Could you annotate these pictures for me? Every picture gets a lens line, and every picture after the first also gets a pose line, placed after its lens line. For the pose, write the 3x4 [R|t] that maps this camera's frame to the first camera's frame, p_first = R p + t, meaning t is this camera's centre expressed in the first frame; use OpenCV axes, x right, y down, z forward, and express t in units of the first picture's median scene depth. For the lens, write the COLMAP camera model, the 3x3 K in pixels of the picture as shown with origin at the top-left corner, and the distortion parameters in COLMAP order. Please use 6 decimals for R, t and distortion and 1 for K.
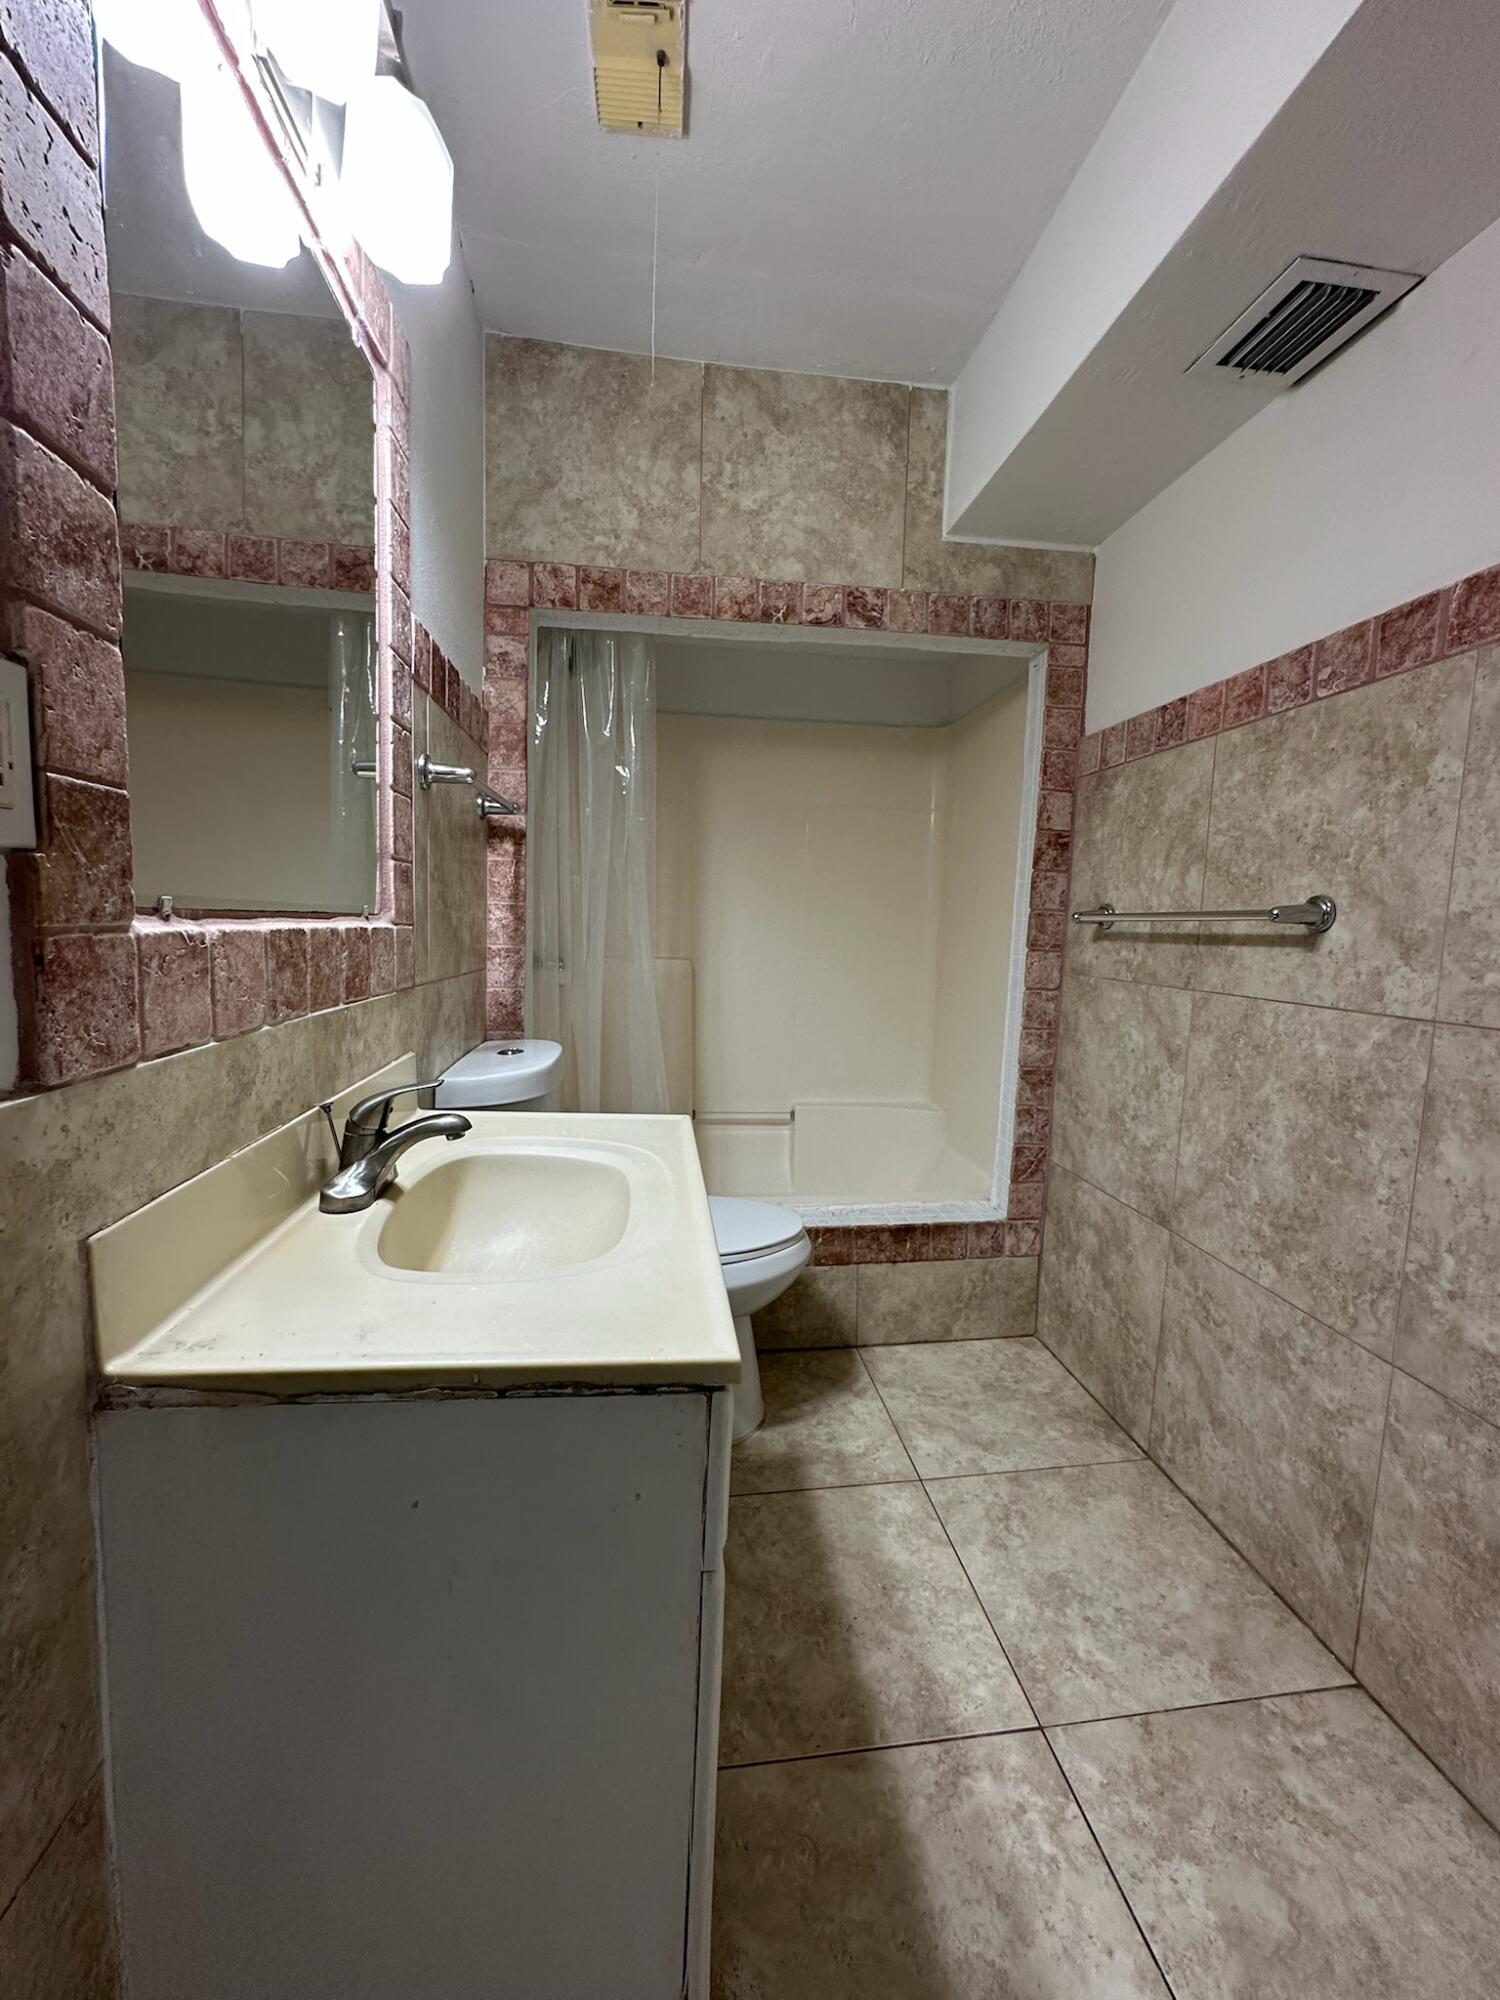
lens RADIAL K [[795.4, 0, 751.6], [0, 795.4, 1000.6], [0, 0, 1]] dist [-0.002202, 0.000616]
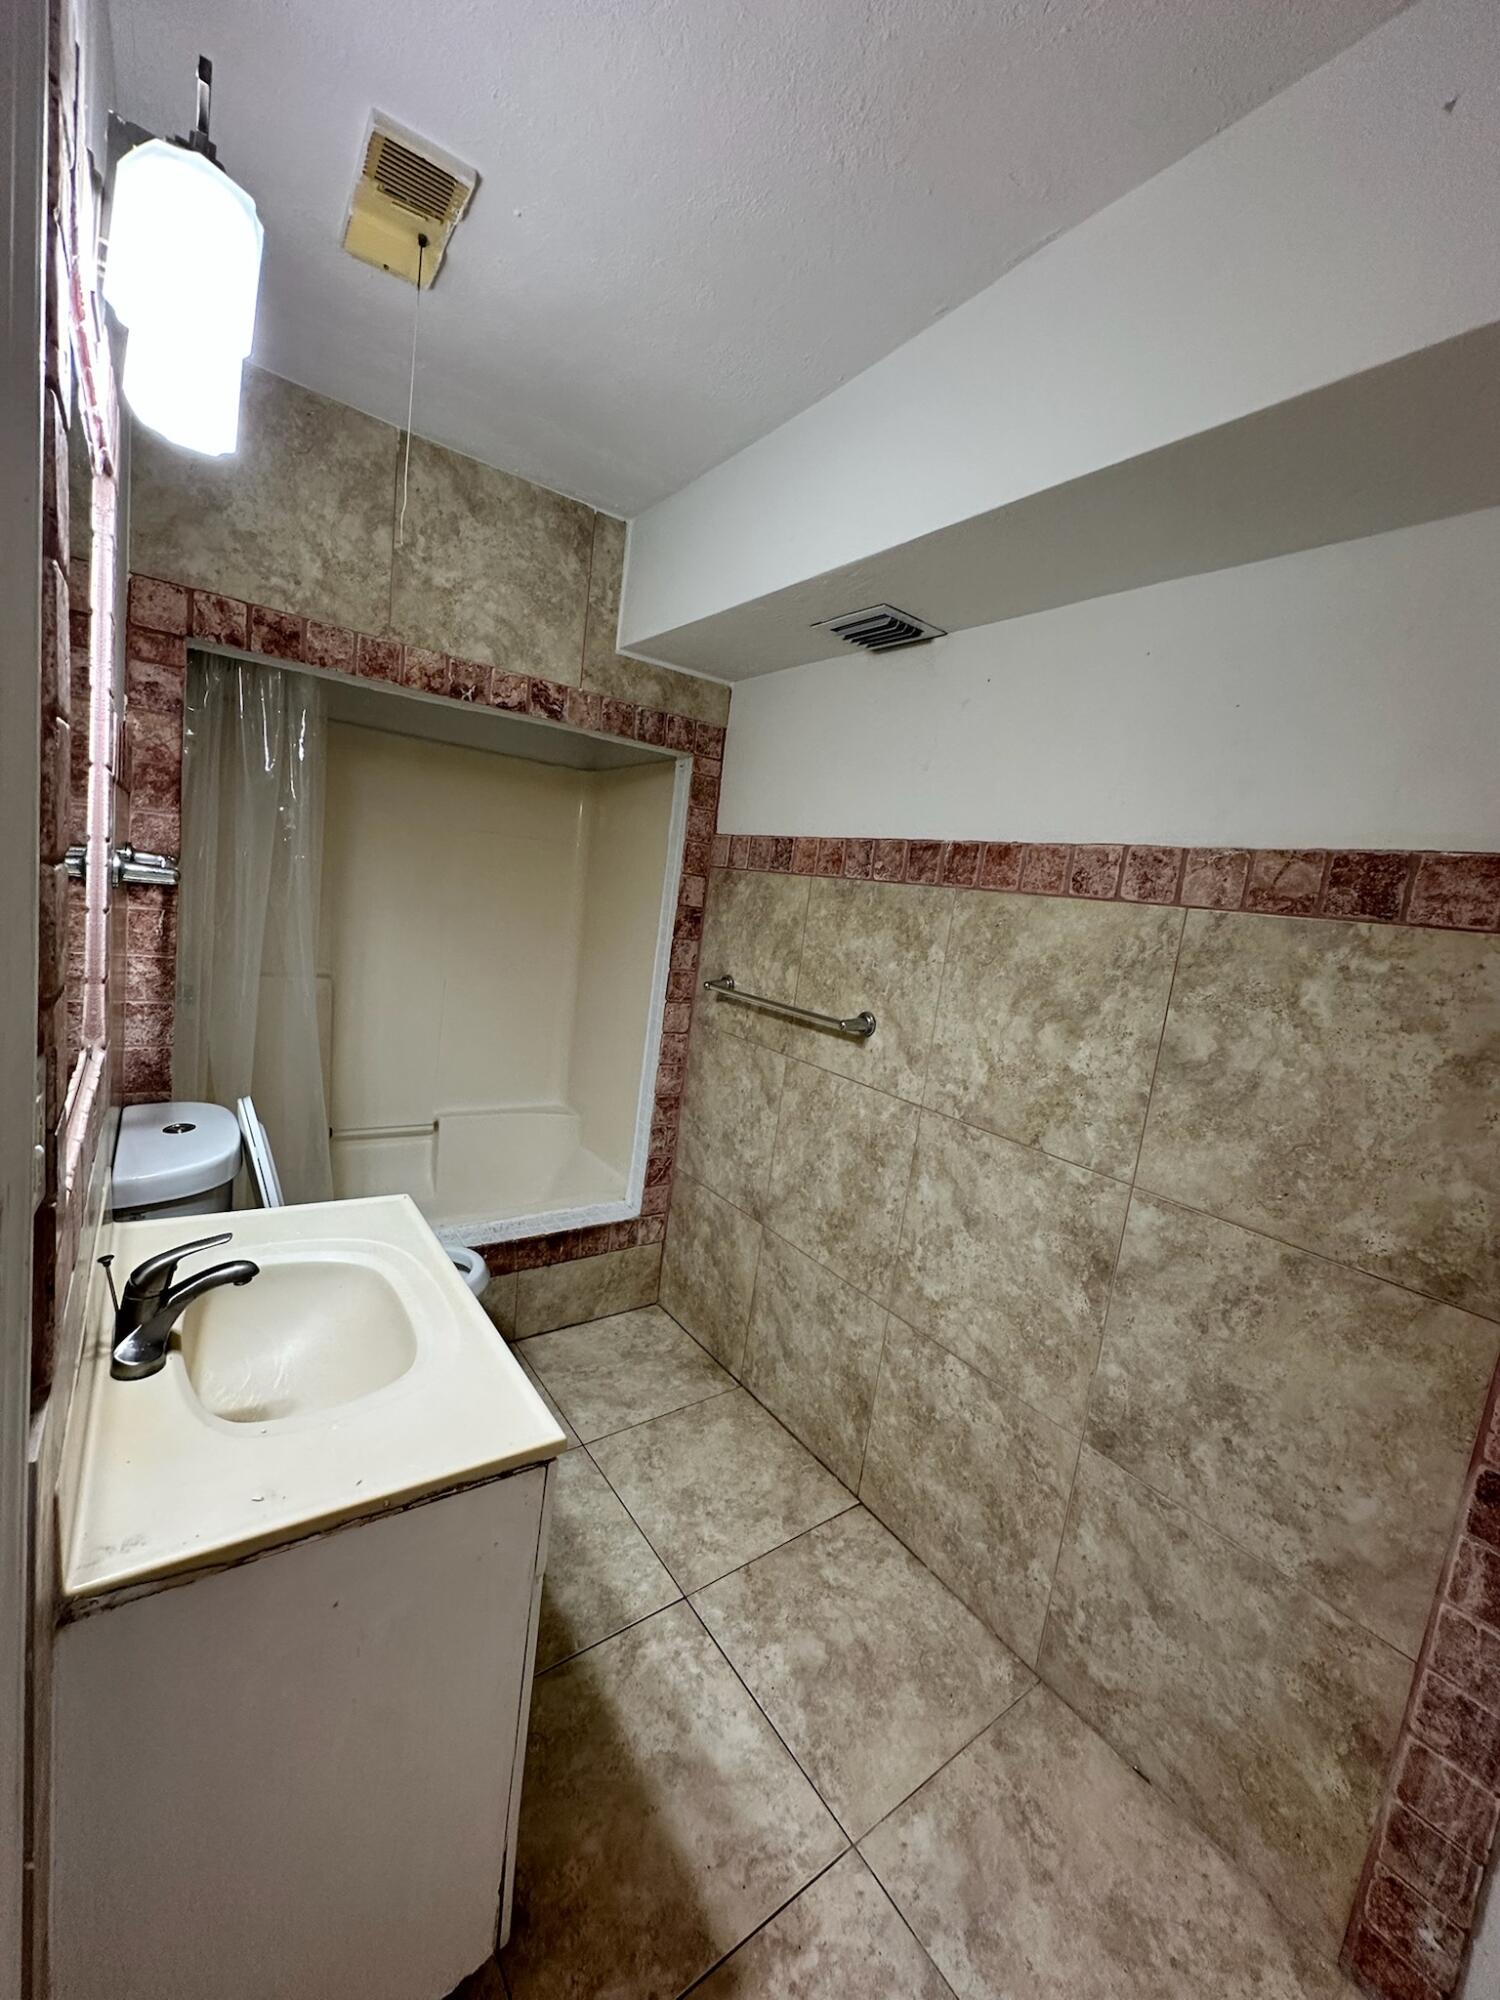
lens RADIAL K [[791.0, 0, 750.0], [0, 791.0, 1000.0], [0, 0, 1]] dist [0.001114, 0.000428]
pose [[0.872159, 0.011653, 0.489084, -0.156296], [-0.049181, 0.996740, 0.063954, -0.170025], [-0.486744, -0.079832, 0.869889, -0.144977]]
